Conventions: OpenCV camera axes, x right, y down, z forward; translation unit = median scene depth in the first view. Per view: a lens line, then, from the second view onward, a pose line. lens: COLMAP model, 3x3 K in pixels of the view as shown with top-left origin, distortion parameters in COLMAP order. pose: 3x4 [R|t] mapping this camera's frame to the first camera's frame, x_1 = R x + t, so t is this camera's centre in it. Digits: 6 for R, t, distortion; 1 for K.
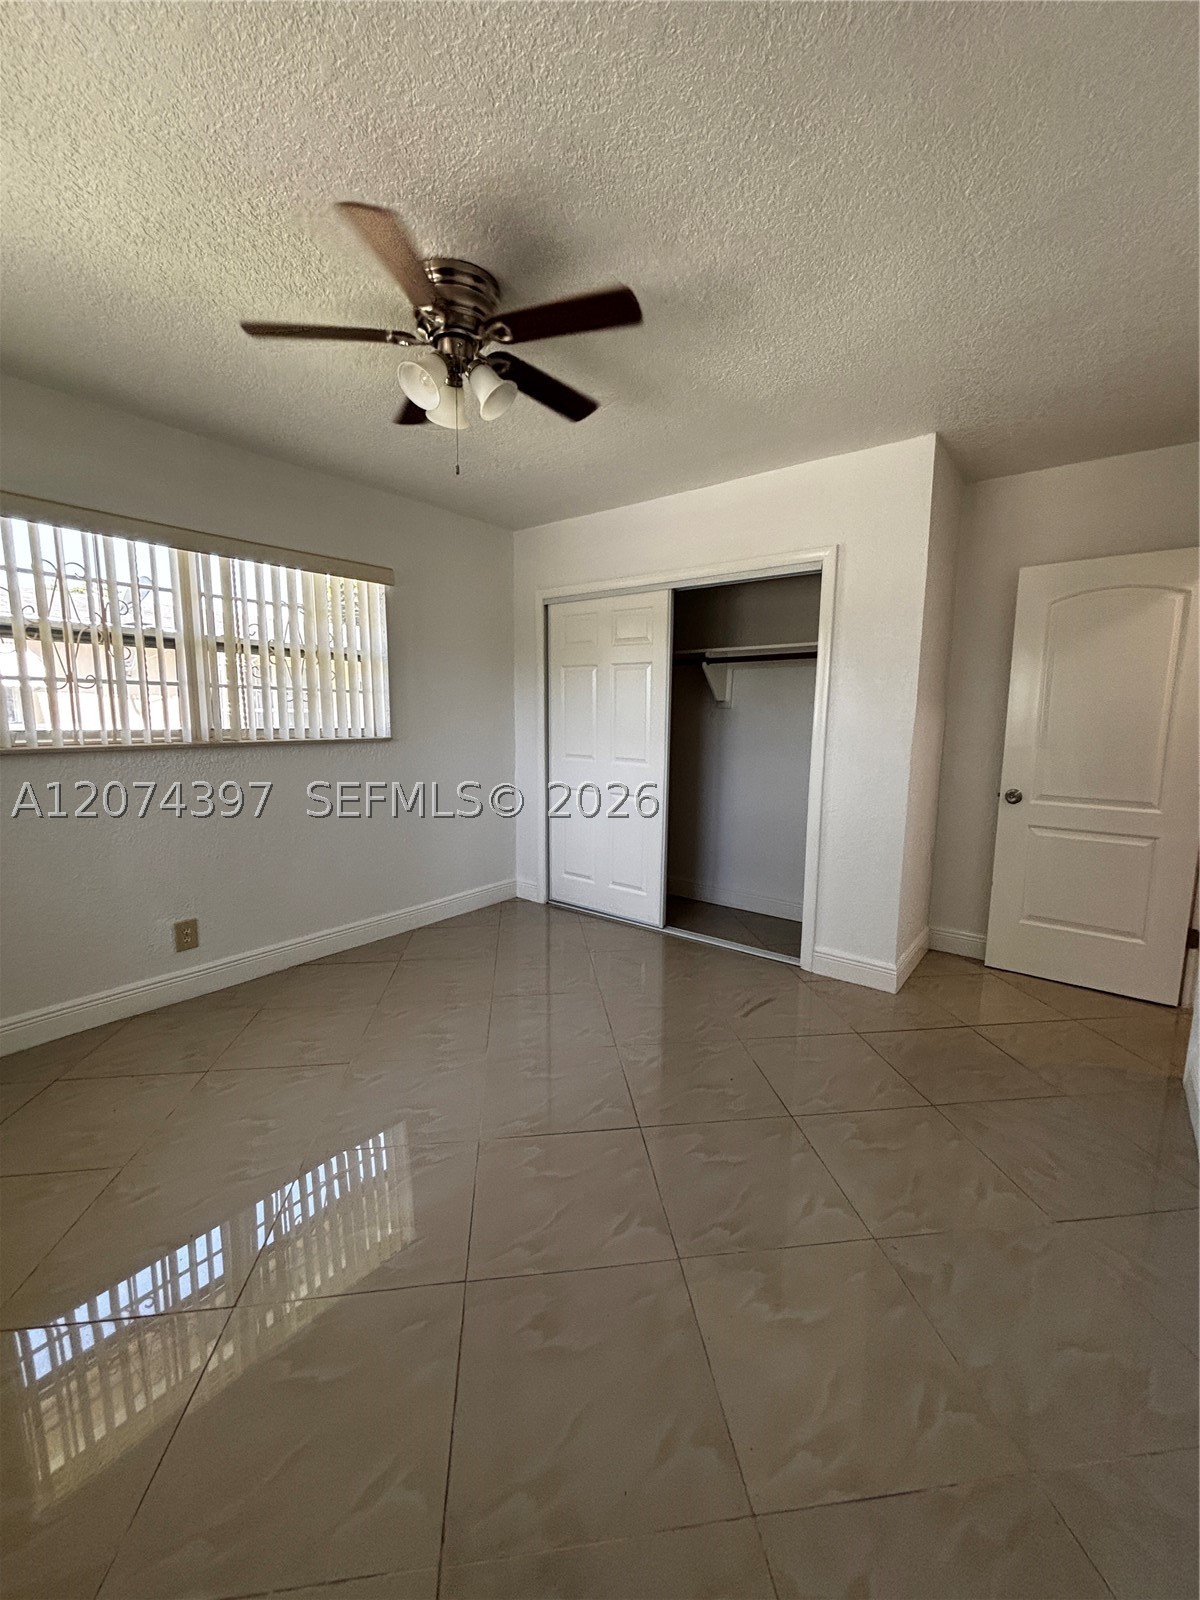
lens RADIAL K [[646.6, 0, 603.8], [0, 646.6, 800.4], [0, 0, 1]] dist [0.000853, 0.000151]
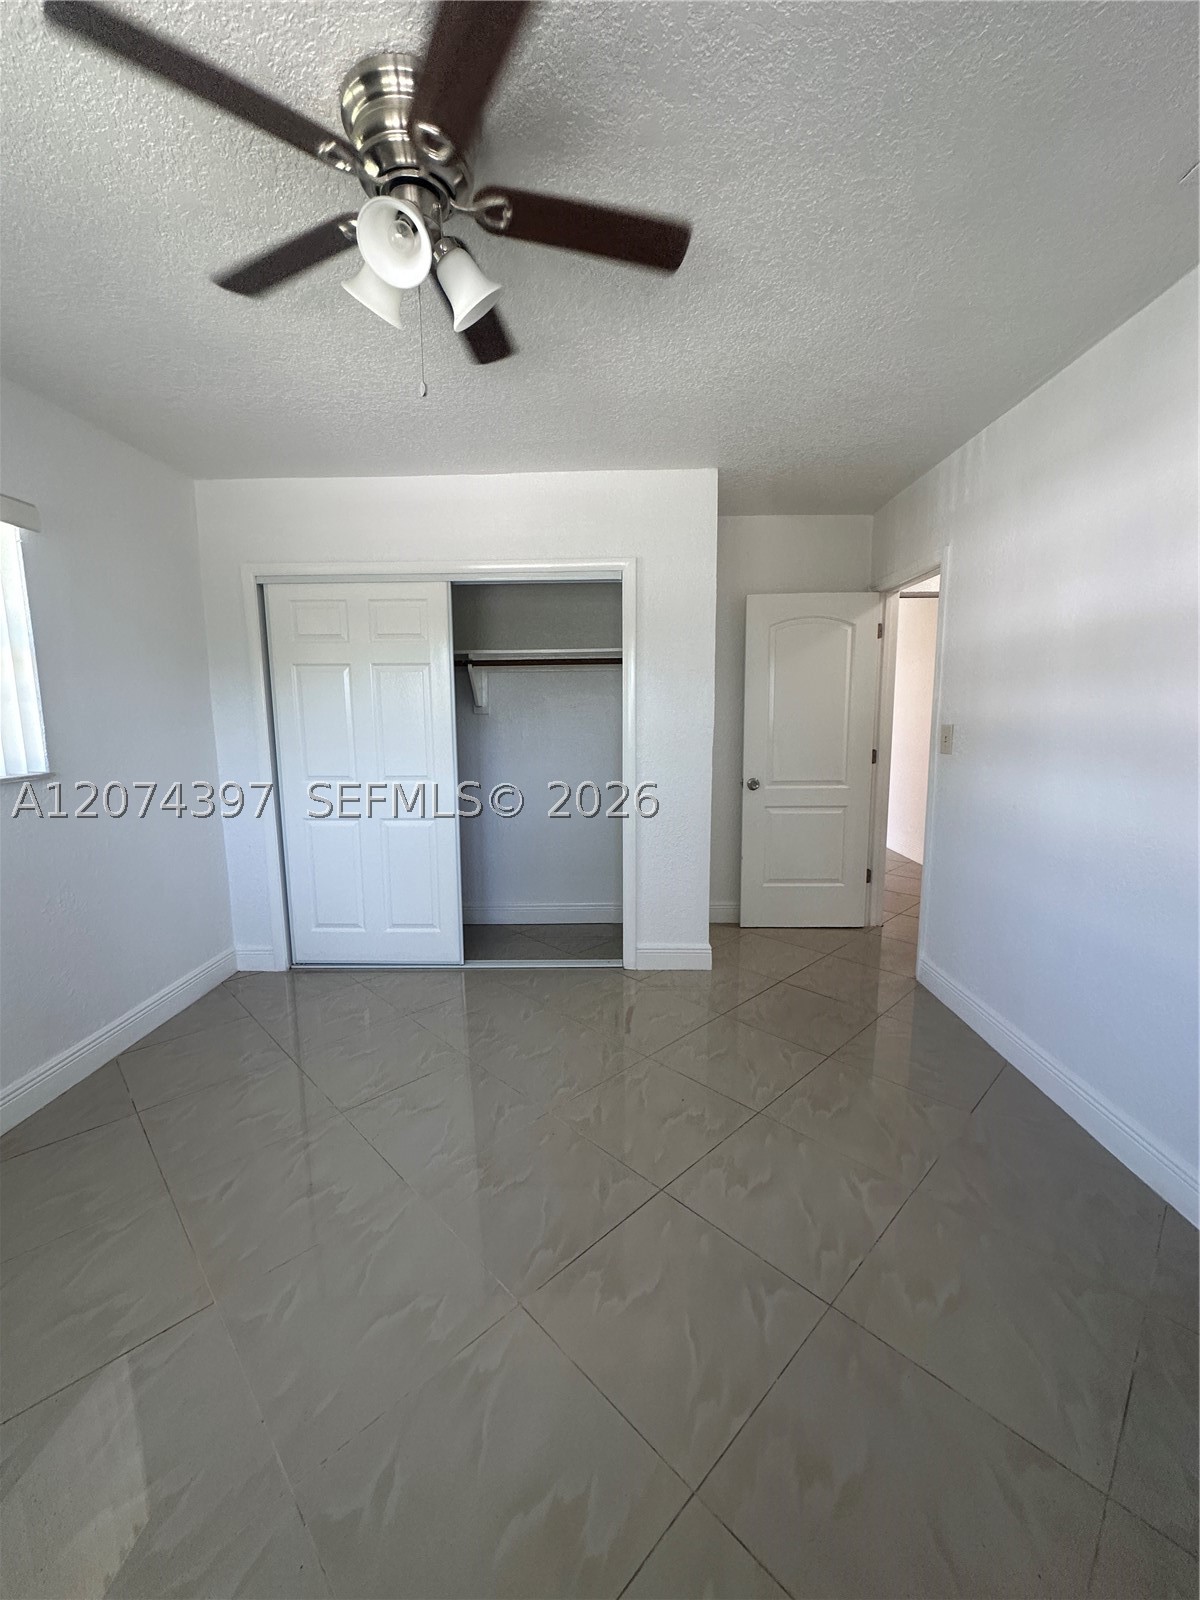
lens RADIAL K [[640.2, 0, 600.4], [0, 640.2, 802.2], [0, 0, 1]] dist [-0.000831, 0.000342]
pose [[0.801655, -0.100907, 0.589209, -0.314635], [0.099288, 0.994435, 0.035218, -0.044347], [-0.589484, 0.030269, 0.807213, 0.209668]]
